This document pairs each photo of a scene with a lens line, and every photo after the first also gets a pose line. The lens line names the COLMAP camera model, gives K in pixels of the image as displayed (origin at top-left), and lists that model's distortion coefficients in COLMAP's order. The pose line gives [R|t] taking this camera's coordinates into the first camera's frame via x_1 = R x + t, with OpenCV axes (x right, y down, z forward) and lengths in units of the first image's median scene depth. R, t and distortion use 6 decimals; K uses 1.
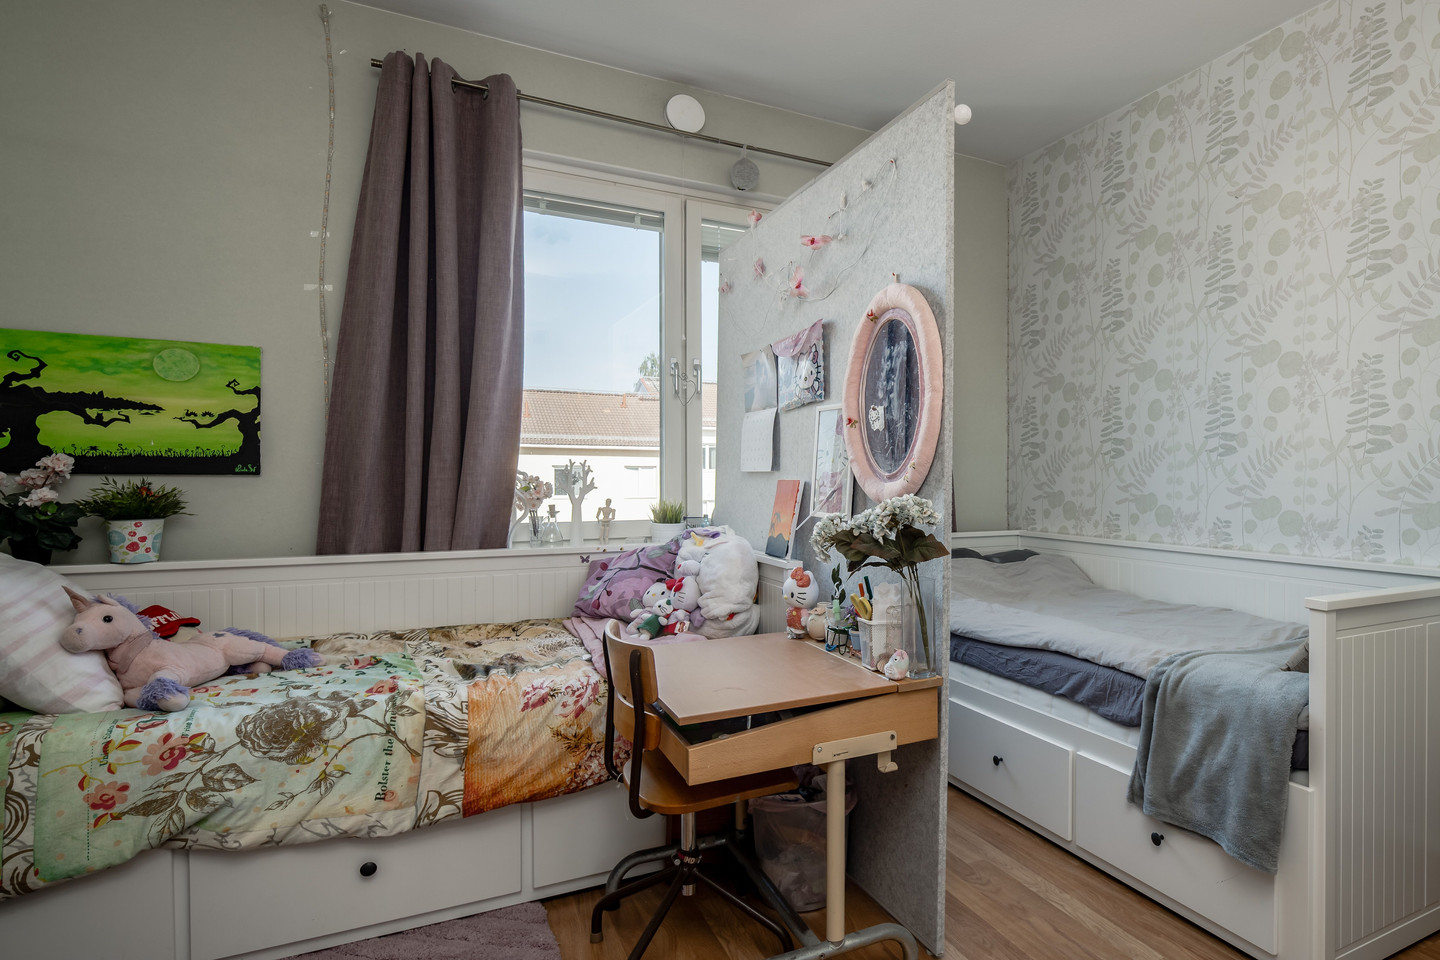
lens RADIAL K [[693.7, 0, 720.0], [0, 693.7, 480.0], [0, 0, 1]] dist [-0.000405, -0.000450]
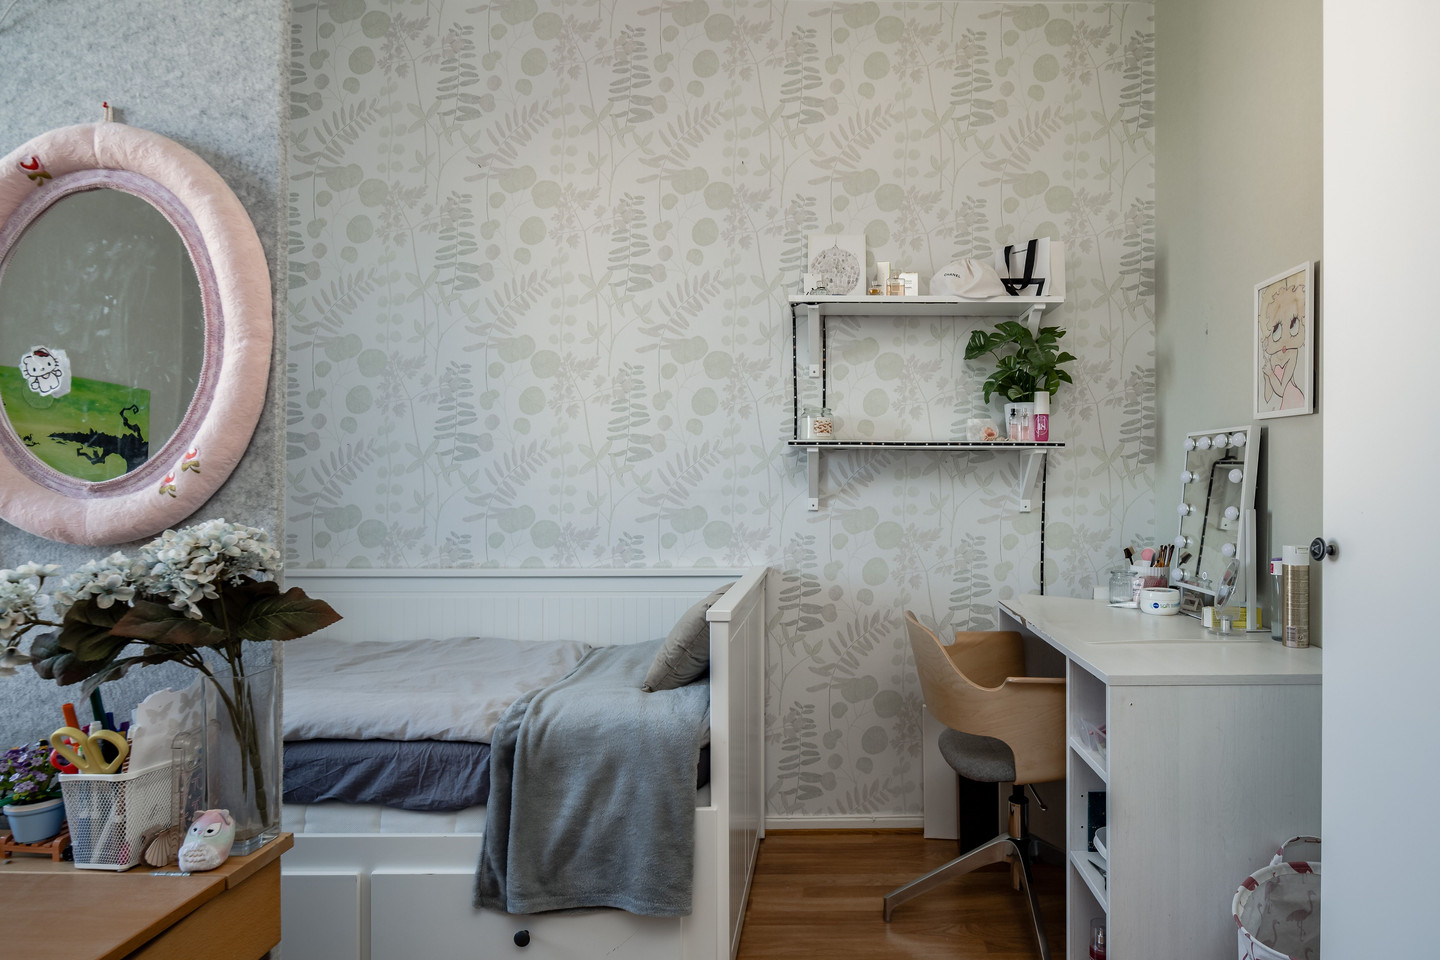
lens RADIAL K [[888.6, 0, 720.3], [0, 888.6, 475.7], [0, 0, 1]] dist [-0.005318, -0.004610]
pose [[0.402243, 0.004386, 0.915523, -0.201100], [0.006653, 0.999948, -0.007714, -0.006074], [-0.915509, 0.009194, 0.402193, 0.345015]]
